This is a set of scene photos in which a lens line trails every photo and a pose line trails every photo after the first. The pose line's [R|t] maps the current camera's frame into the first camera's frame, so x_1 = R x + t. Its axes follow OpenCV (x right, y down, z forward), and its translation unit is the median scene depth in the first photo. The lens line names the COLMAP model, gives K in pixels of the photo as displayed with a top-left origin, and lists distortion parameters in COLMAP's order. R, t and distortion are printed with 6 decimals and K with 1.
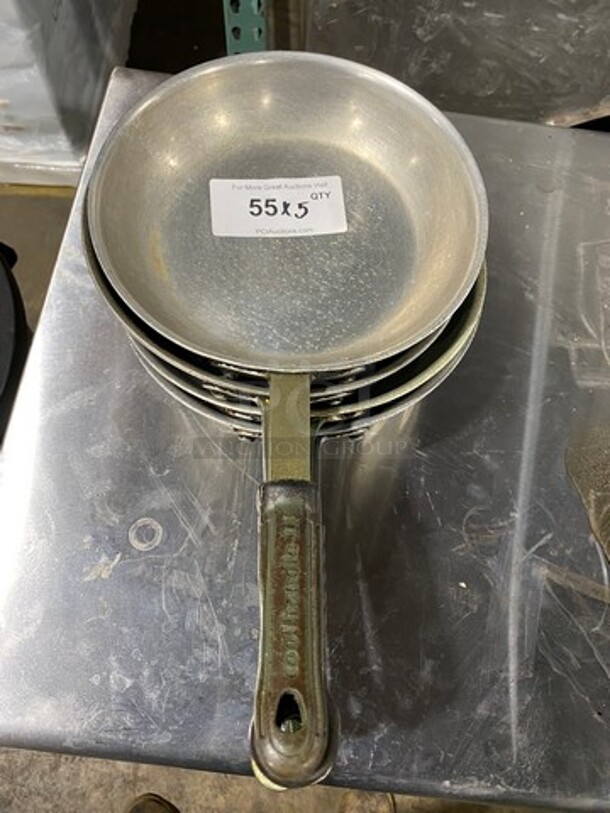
lens RADIAL K [[610.8, 0, 302.0], [0, 610.8, 395.5], [0, 0, 1]] dist [0.001664, -0.011419]
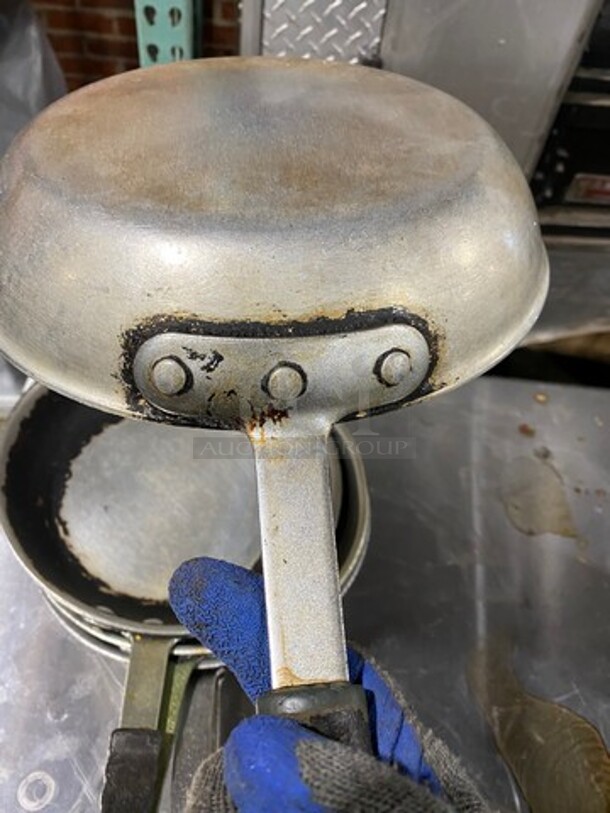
lens RADIAL K [[610.8, 0, 312.5], [0, 610.8, 407.8], [0, 0, 1]] dist [0.001664, -0.011419]
pose [[0.994544, -0.019835, 0.102411, 0.076760], [0.052026, 0.945254, -0.322162, -0.005126], [-0.090415, 0.325732, 0.941129, -0.102428]]
